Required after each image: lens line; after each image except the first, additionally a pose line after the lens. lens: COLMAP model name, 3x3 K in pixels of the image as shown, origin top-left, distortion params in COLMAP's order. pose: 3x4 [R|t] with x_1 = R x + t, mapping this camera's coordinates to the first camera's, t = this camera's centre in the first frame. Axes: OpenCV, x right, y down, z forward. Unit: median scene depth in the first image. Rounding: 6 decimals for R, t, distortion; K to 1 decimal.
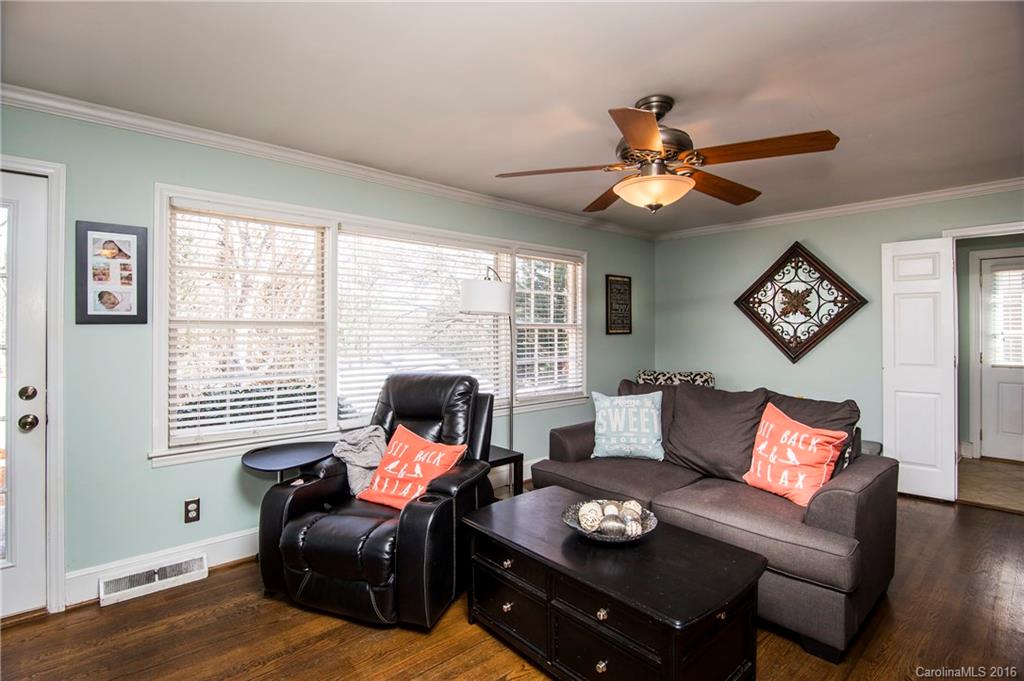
lens RADIAL K [[509.0, 0, 528.3], [0, 509.0, 329.6], [0, 0, 1]] dist [-0.005308, -0.000698]
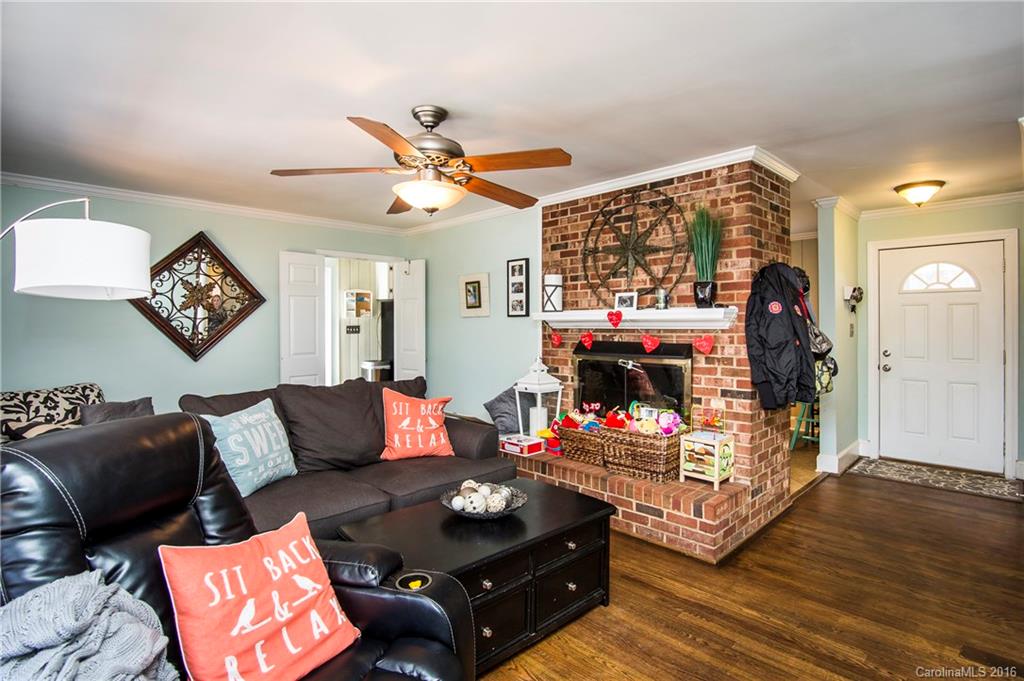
lens RADIAL K [[509.0, 0, 513.2], [0, 509.0, 332.8], [0, 0, 1]] dist [-0.005308, -0.000698]
pose [[-0.024414, -0.014997, 0.999589, -0.426278], [-0.000310, 0.999888, 0.014994, -0.000371], [-0.999702, 0.000057, -0.024416, 0.442959]]
